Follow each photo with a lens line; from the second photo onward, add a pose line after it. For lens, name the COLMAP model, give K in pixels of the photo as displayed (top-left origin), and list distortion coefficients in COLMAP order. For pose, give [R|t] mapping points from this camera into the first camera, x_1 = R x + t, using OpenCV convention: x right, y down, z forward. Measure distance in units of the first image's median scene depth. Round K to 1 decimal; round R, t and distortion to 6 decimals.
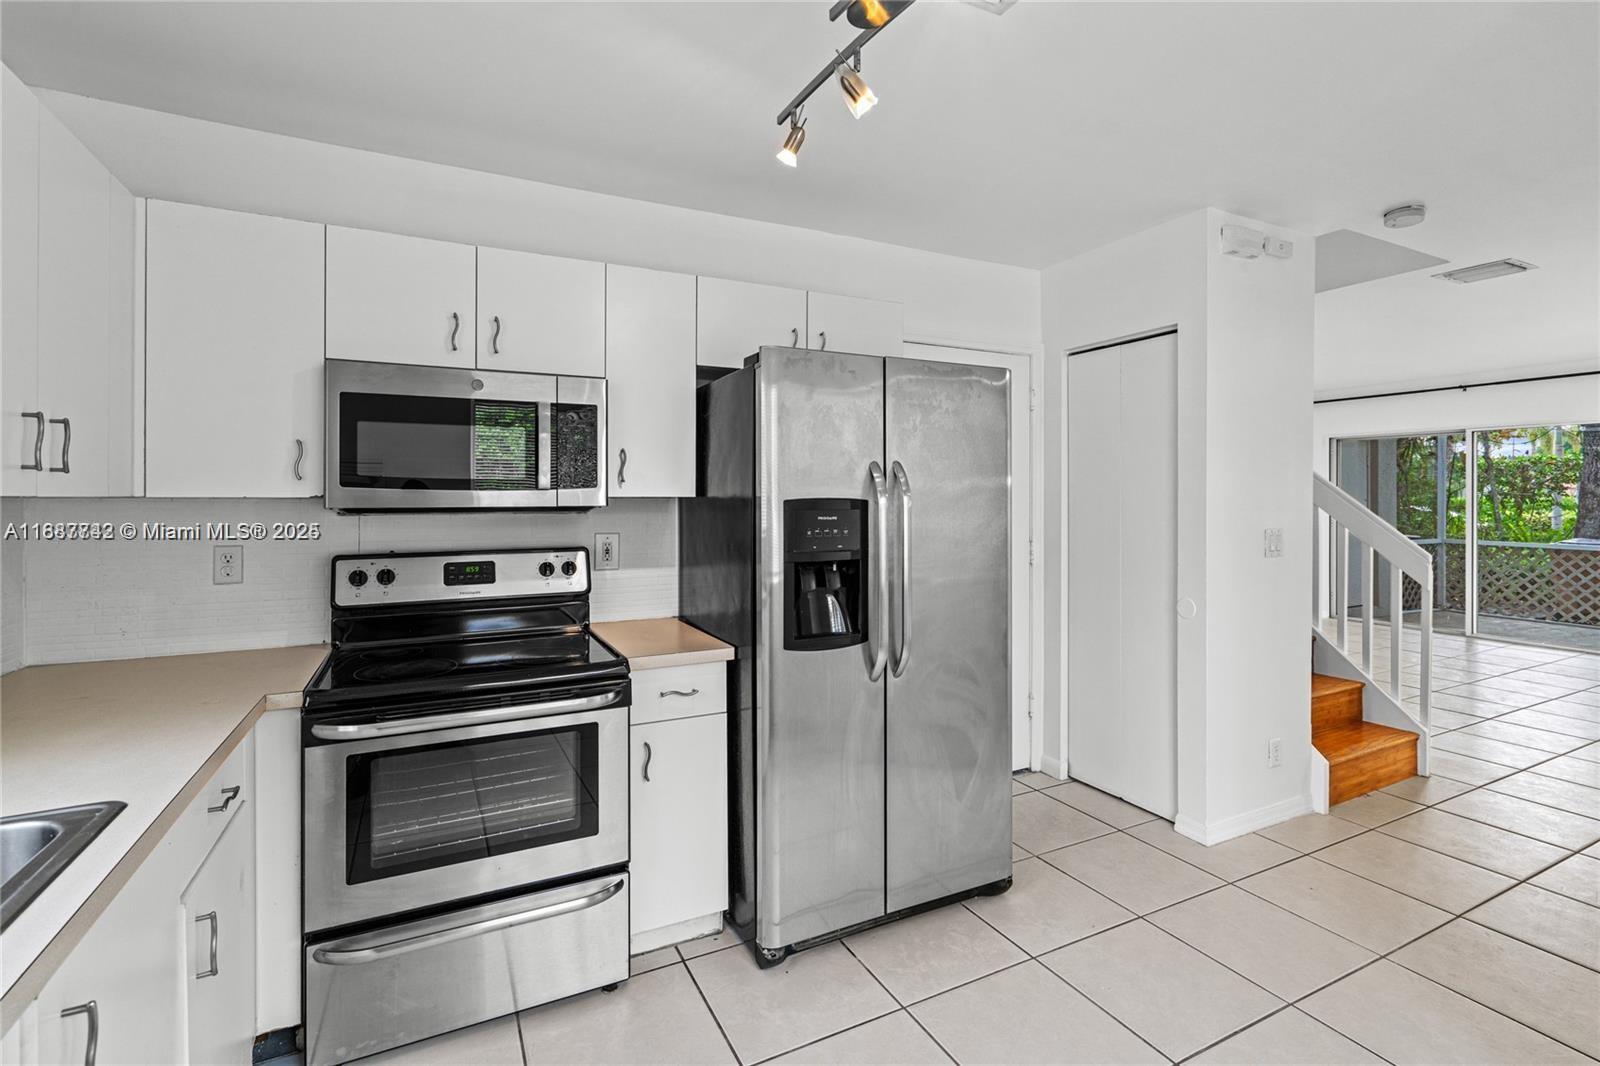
lens RADIAL K [[728.7, 0, 801.3], [0, 728.7, 503.0], [0, 0, 1]] dist [-0.001084, 0.000562]
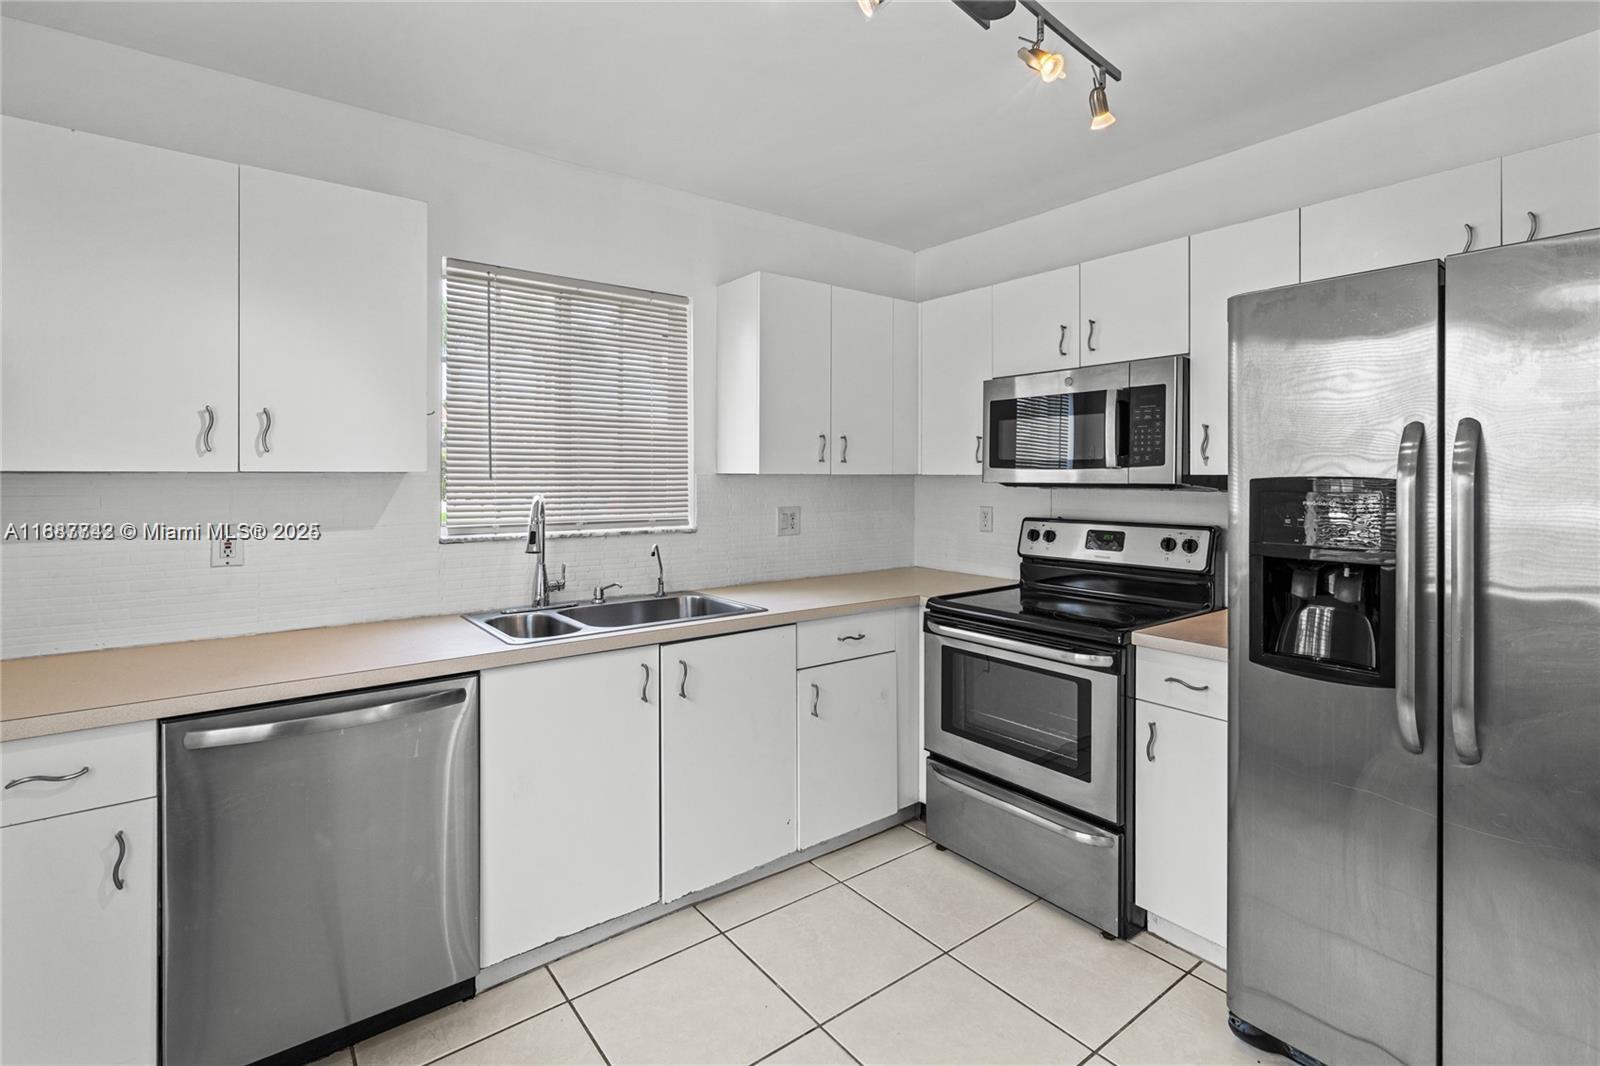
lens RADIAL K [[744.3, 0, 802.2], [0, 744.3, 474.7], [0, 0, 1]] dist [-0.000686, 0.000497]
pose [[0.186429, 0.000623, -0.982468, 0.665146], [-0.005102, 0.999987, -0.000334, -0.005623], [0.982455, 0.005075, 0.186430, 0.327730]]
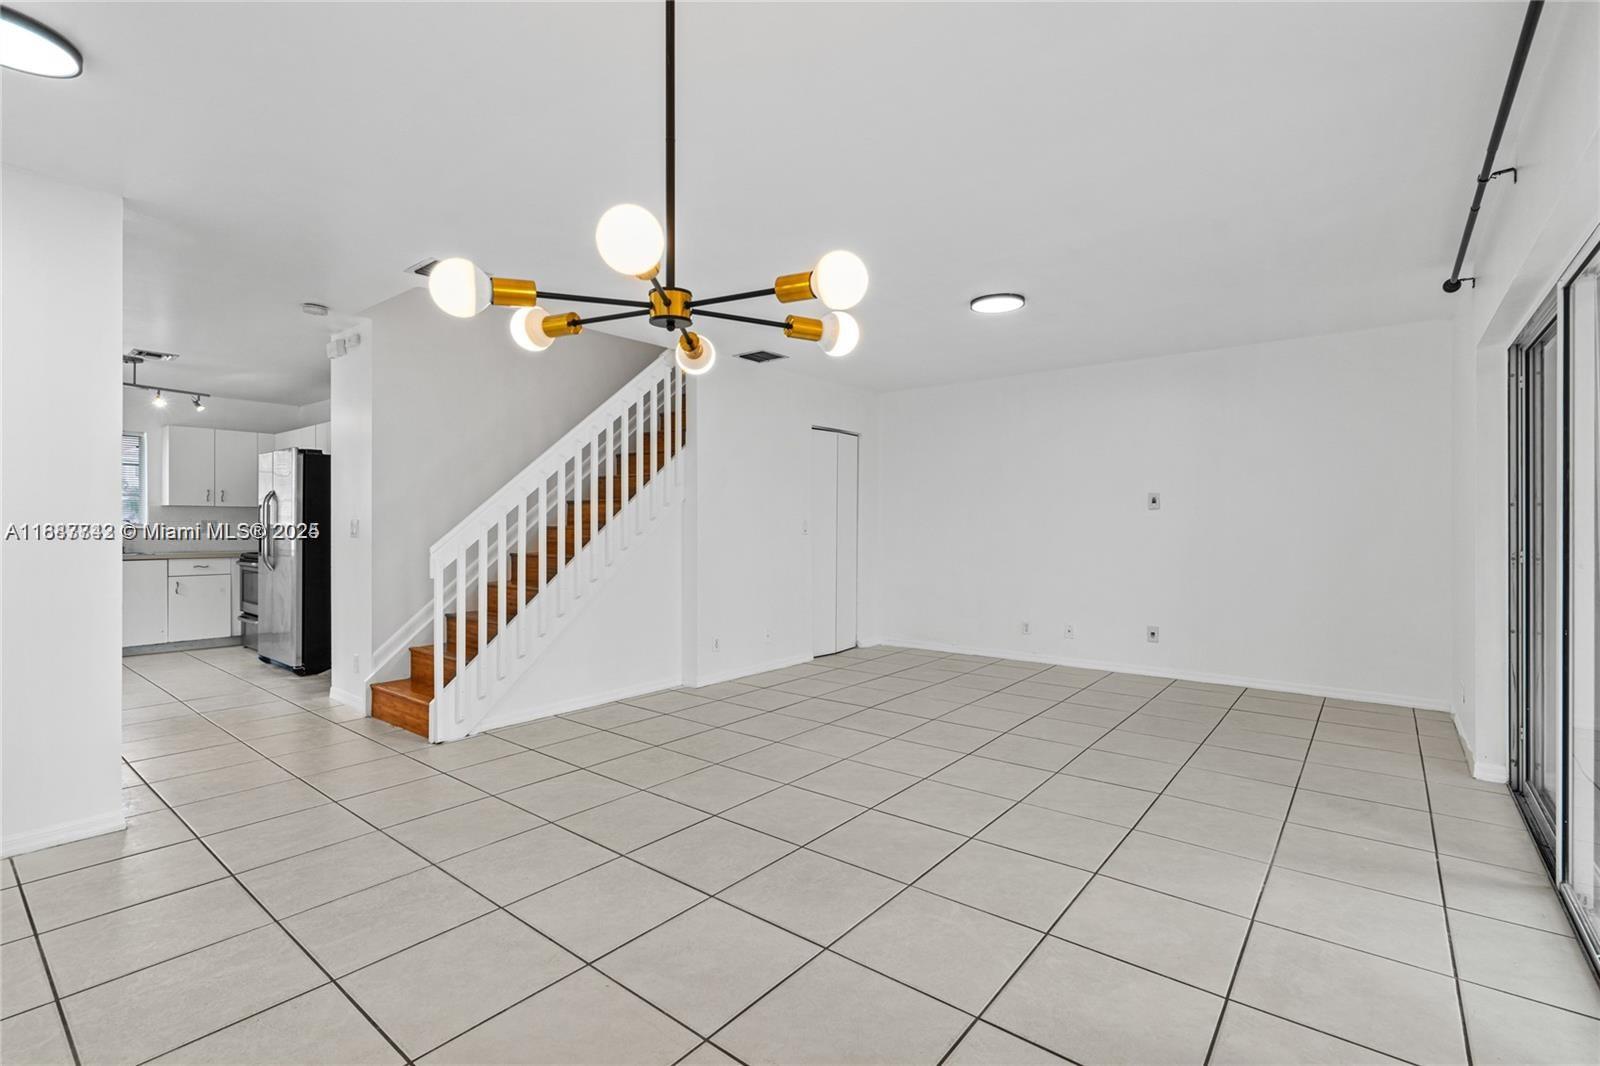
lens RADIAL K [[721.2, 0, 800.3], [0, 721.2, 520.4], [0, 0, 1]] dist [-0.002507, 0.001931]
pose [[0.414012, -0.001641, -0.910270, 3.222446], [-0.009865, 0.999932, -0.006290, 0.049468], [0.910218, 0.011583, 0.413967, 1.612316]]
